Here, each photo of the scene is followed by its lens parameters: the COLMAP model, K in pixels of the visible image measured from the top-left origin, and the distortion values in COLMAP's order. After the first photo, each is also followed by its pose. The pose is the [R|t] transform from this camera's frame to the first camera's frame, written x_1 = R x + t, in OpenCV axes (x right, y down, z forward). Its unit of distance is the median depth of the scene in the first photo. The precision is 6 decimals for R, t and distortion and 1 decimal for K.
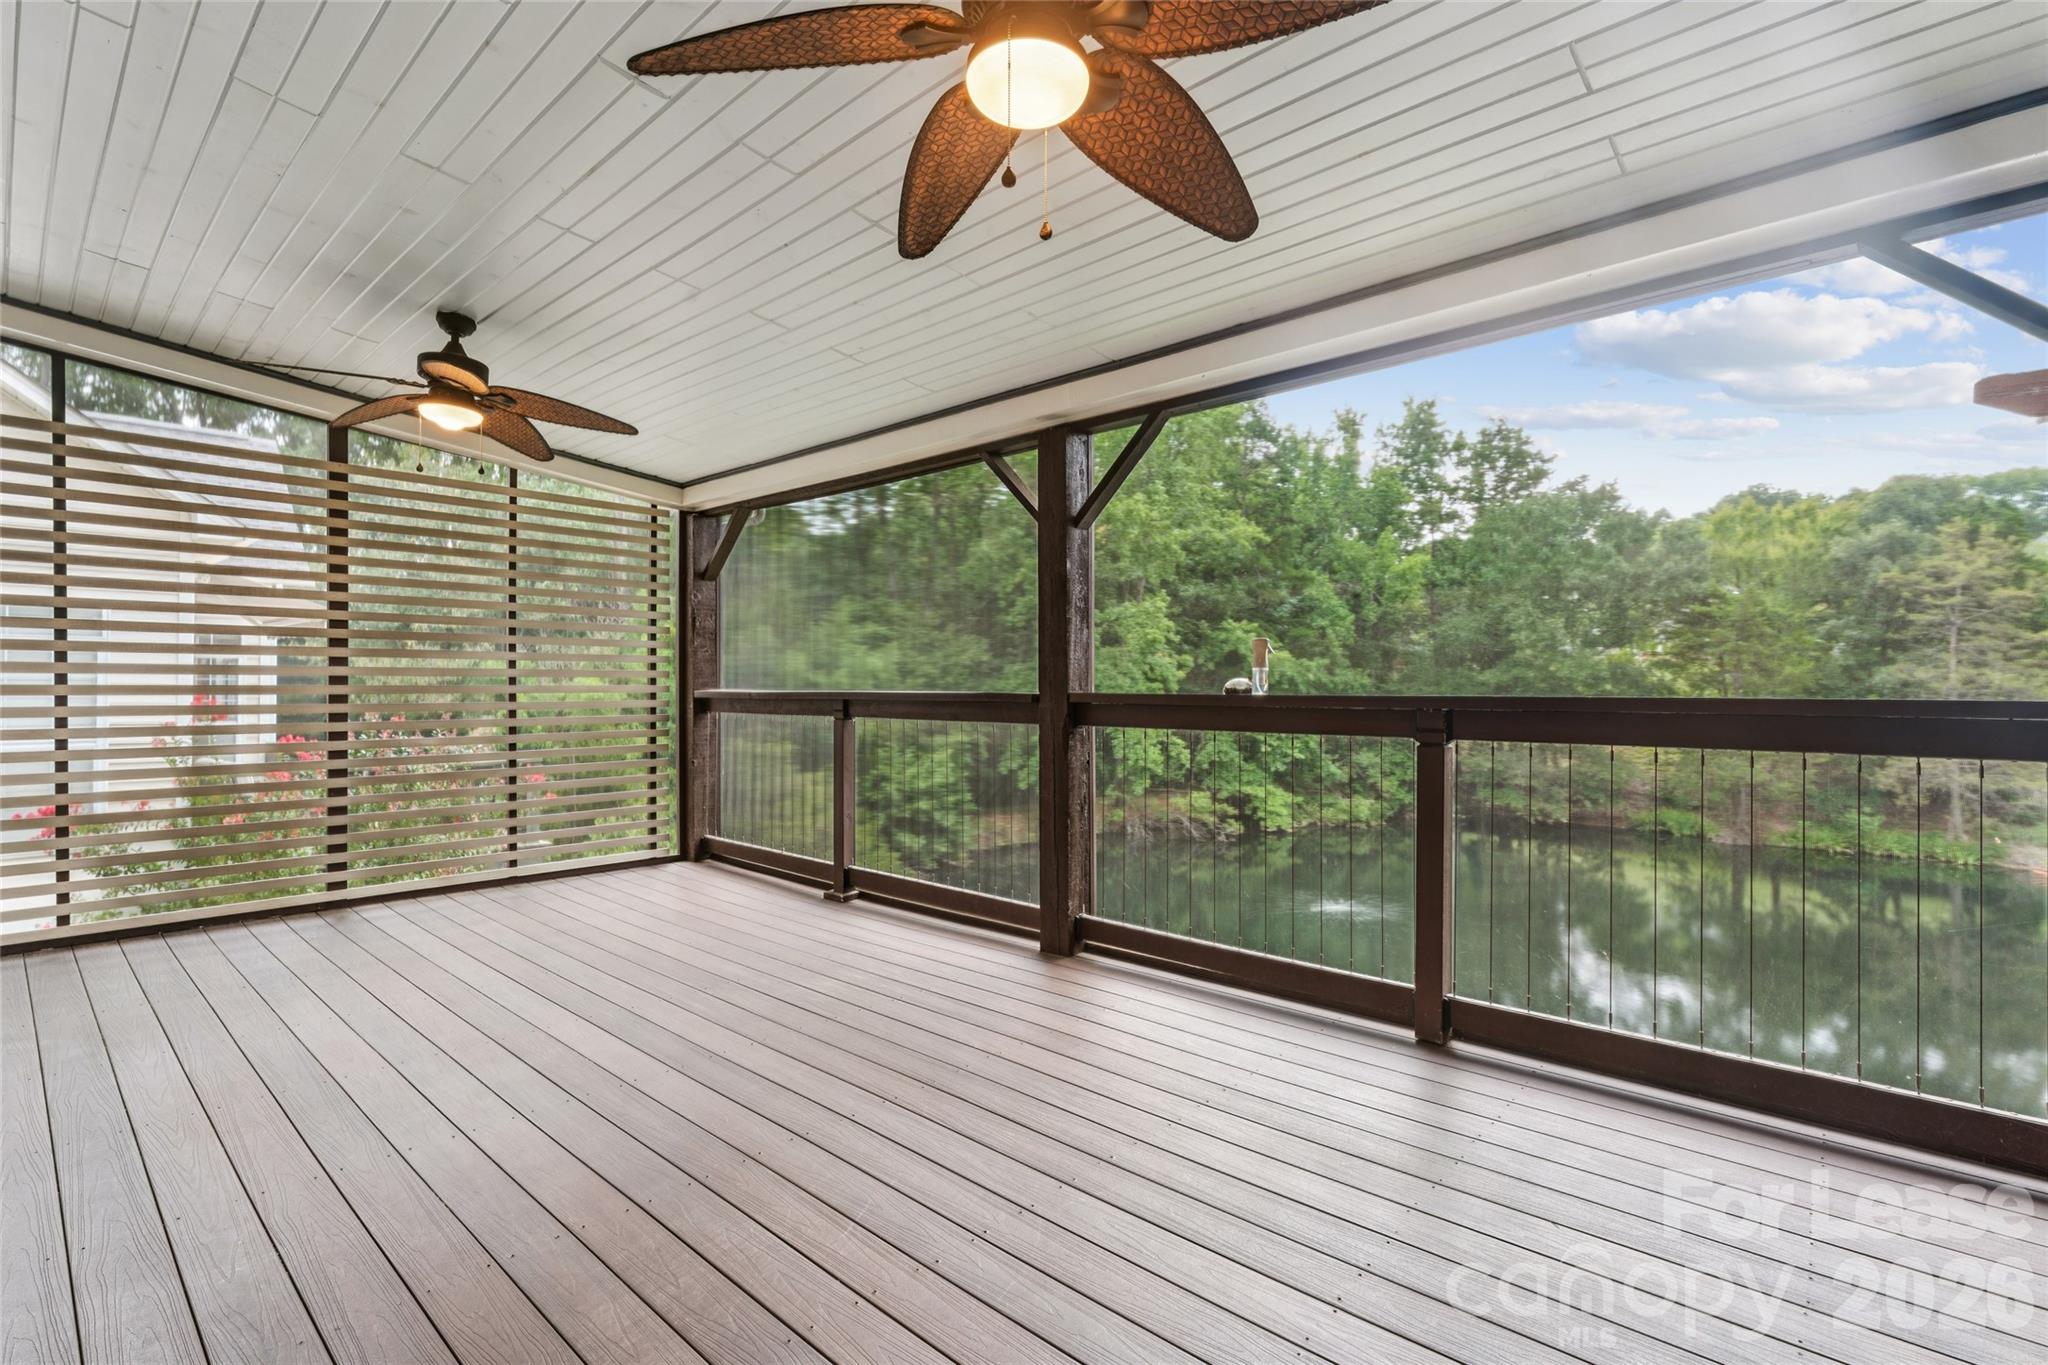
lens RADIAL K [[942.4, 0, 1023.7], [0, 942.4, 681.2], [0, 0, 1]] dist [-0.000071, 0.000049]
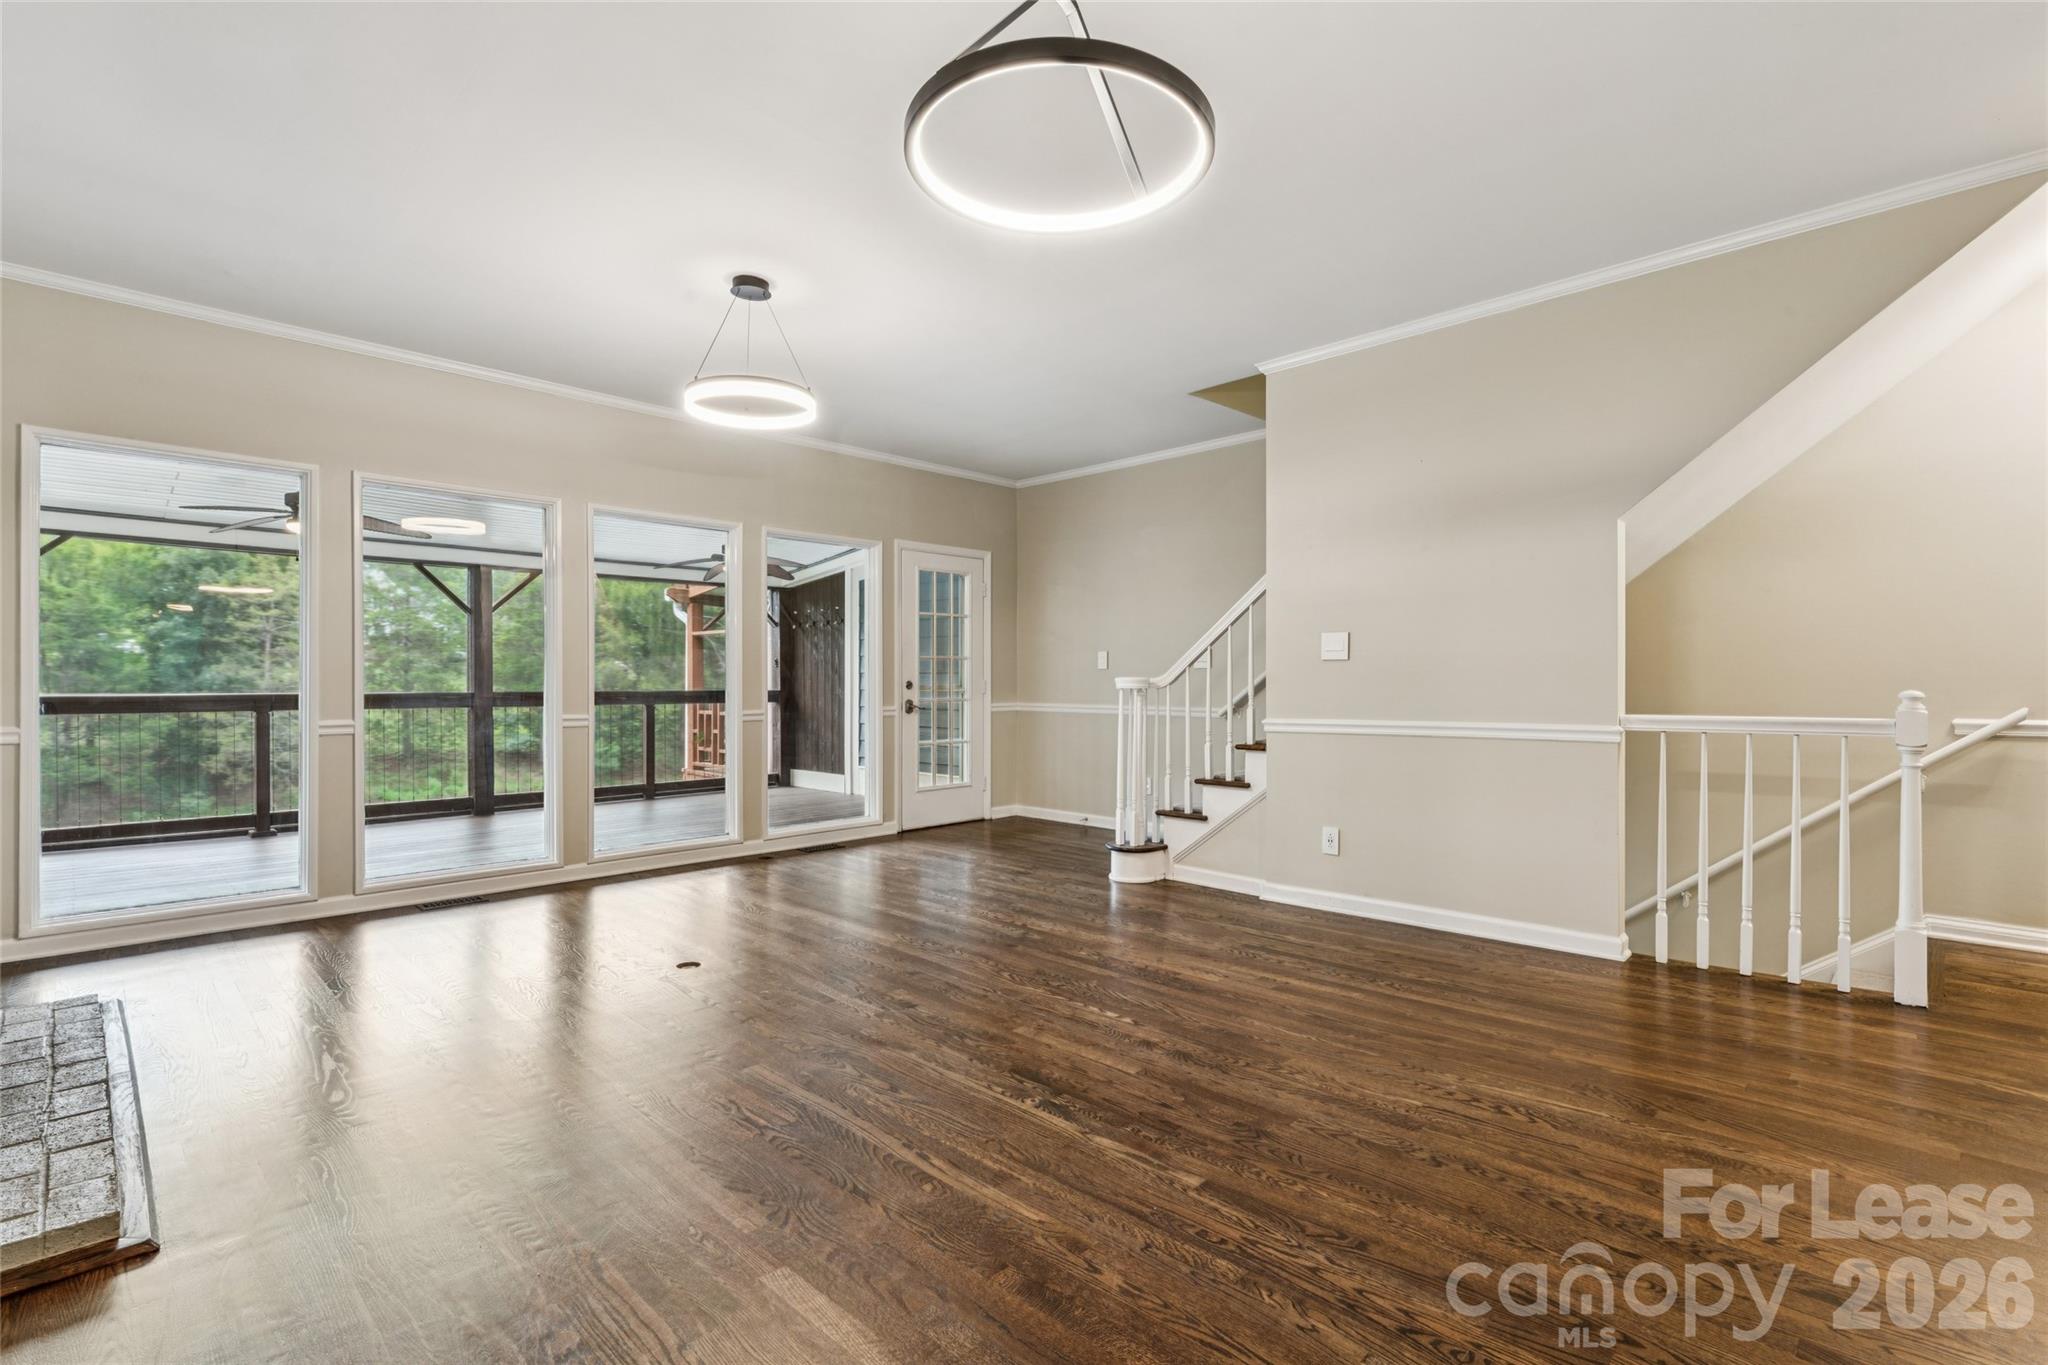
lens RADIAL K [[942.4, 0, 1035.5], [0, 942.4, 685.4], [0, 0, 1]] dist [-0.000071, 0.000049]
pose [[0.027955, -0.005132, 0.999596, -0.191020], [-0.003982, 0.999978, 0.005245, -0.001731], [-0.999601, -0.004127, 0.027934, -0.022142]]
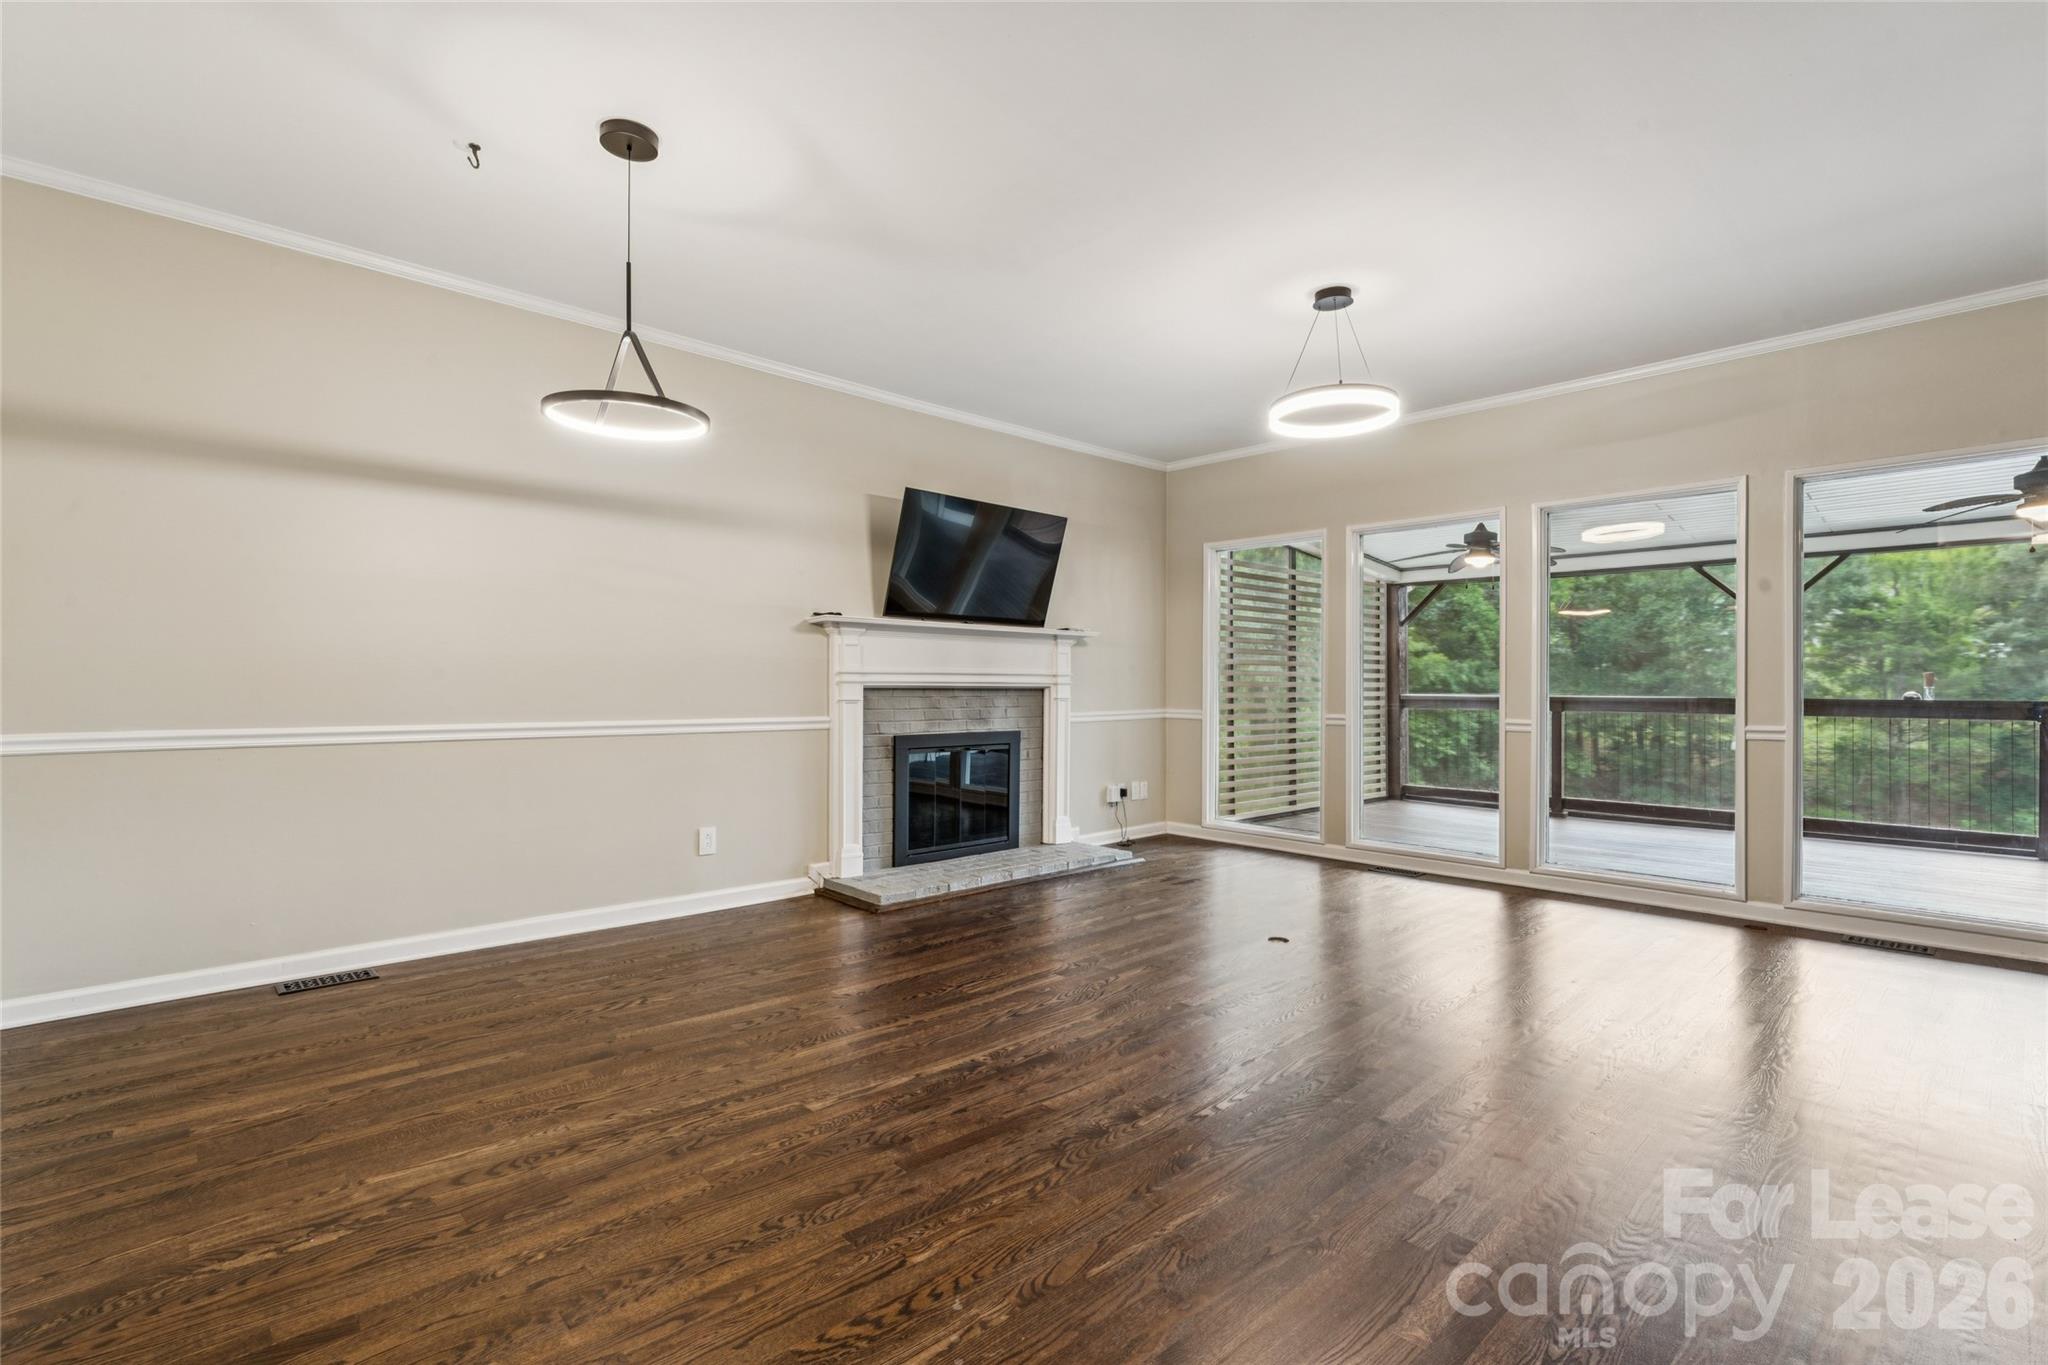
lens RADIAL K [[942.4, 0, 1020.8], [0, 942.4, 685.1], [0, 0, 1]] dist [-0.000071, 0.000049]
pose [[0.997254, 0.002094, -0.074026, -0.119653], [-0.001679, 0.999982, 0.005673, -0.002051], [0.074036, -0.005533, 0.997240, -0.091094]]
